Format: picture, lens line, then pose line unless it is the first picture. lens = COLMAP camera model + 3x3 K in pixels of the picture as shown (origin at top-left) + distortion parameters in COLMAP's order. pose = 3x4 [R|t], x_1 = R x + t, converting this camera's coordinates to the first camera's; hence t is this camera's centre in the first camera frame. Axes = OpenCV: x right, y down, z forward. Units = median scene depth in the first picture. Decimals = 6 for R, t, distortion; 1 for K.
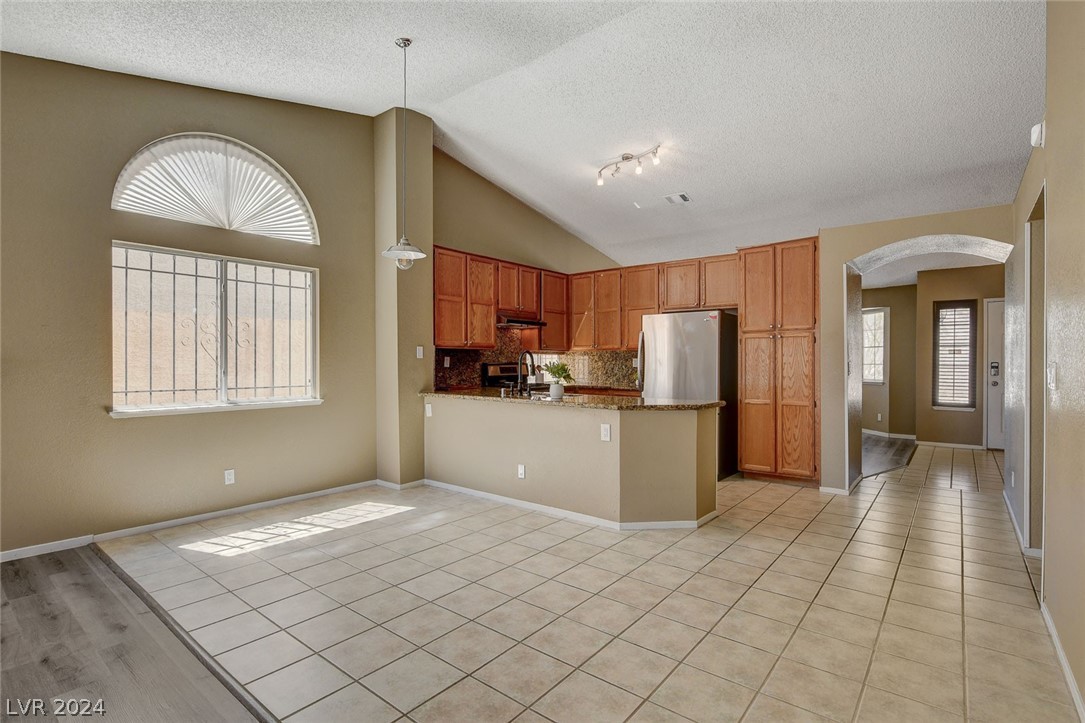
lens RADIAL K [[522.3, 0, 538.3], [0, 522.3, 359.9], [0, 0, 1]] dist [-0.023923, 0.006356]
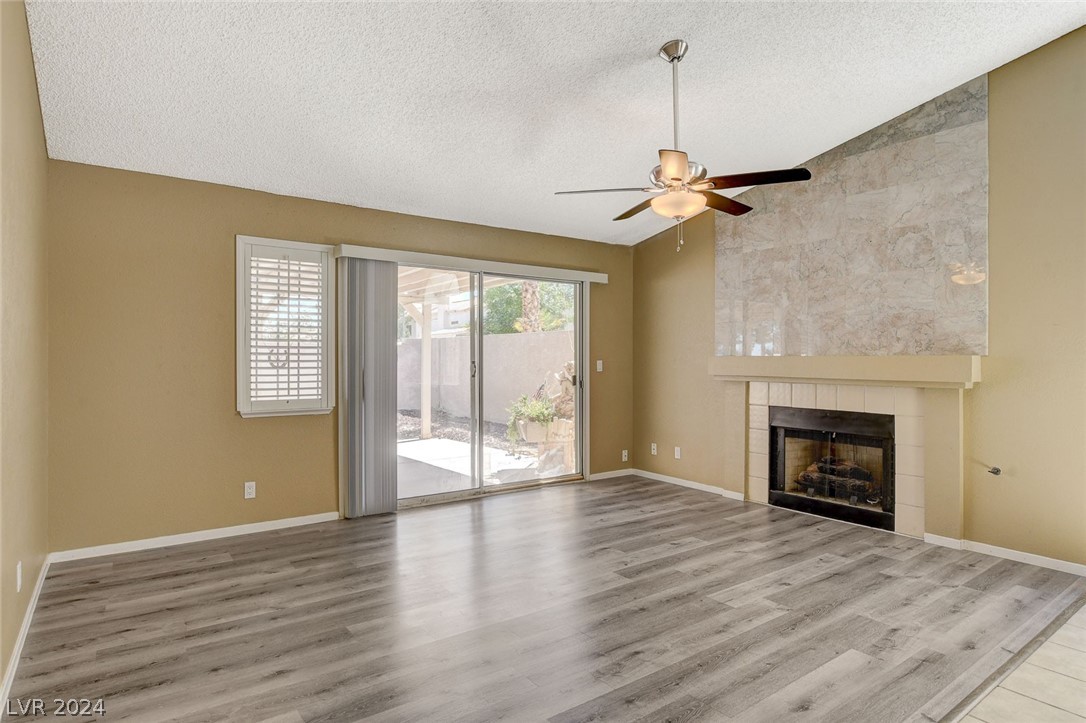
lens RADIAL K [[594.7, 0, 541.1], [0, 594.7, 358.3], [0, 0, 1]] dist [-0.018346, 0.000873]
pose [[-0.257565, -0.004228, -0.966252, 0.194251], [-0.003352, 0.999988, -0.003482, 0.000570], [0.966255, 0.002342, -0.257576, 0.235862]]
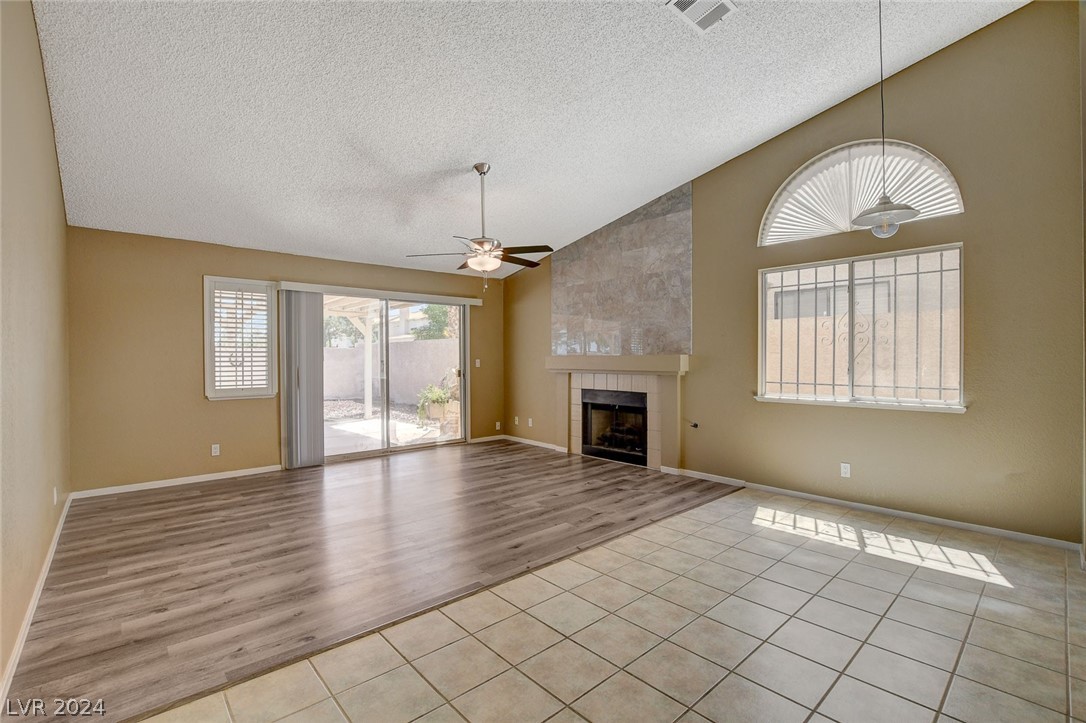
lens RADIAL K [[484.2, 0, 541.1], [0, 484.2, 360.1], [0, 0, 1]] dist [-0.030876, 0.000973]
pose [[-0.155027, 0.002410, -0.987907, 0.353156], [0.003938, 0.999991, 0.001822, 0.000616], [0.987902, -0.003608, -0.155035, 0.432778]]
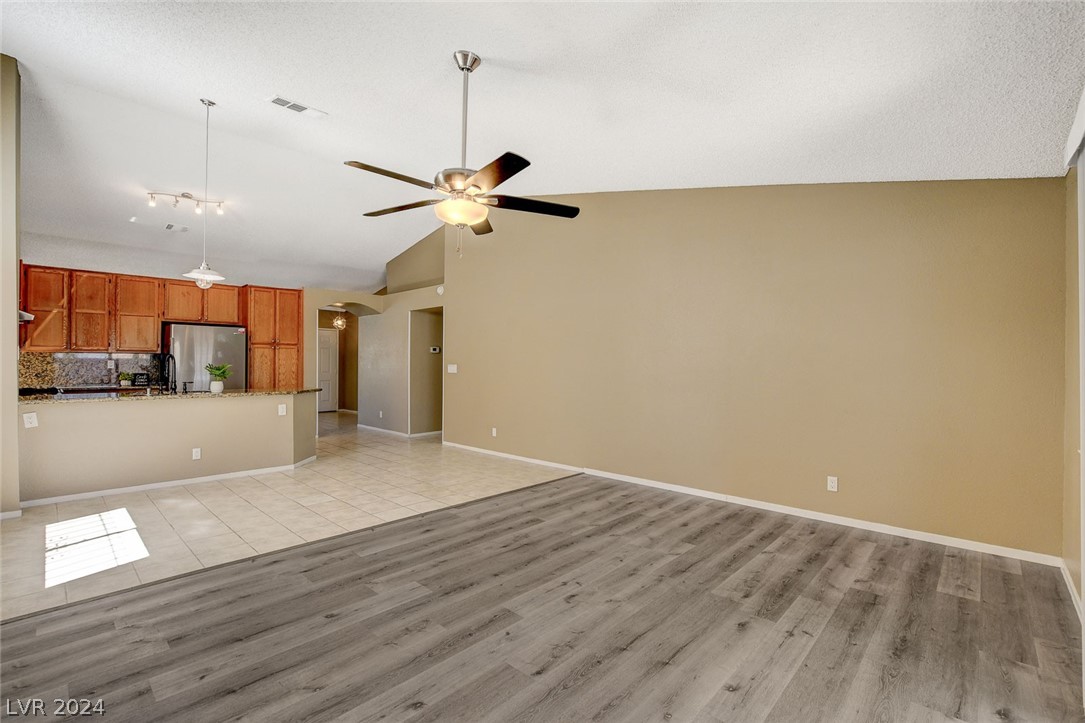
lens RADIAL K [[481.0, 0, 541.5], [0, 481.0, 360.4], [0, 0, 1]] dist [-0.025187, 0.002929]
pose [[0.071562, 0.005490, 0.997421, -0.917647], [-0.006460, 0.999966, -0.005040, -0.004374], [-0.997415, -0.006083, 0.071595, 0.095565]]
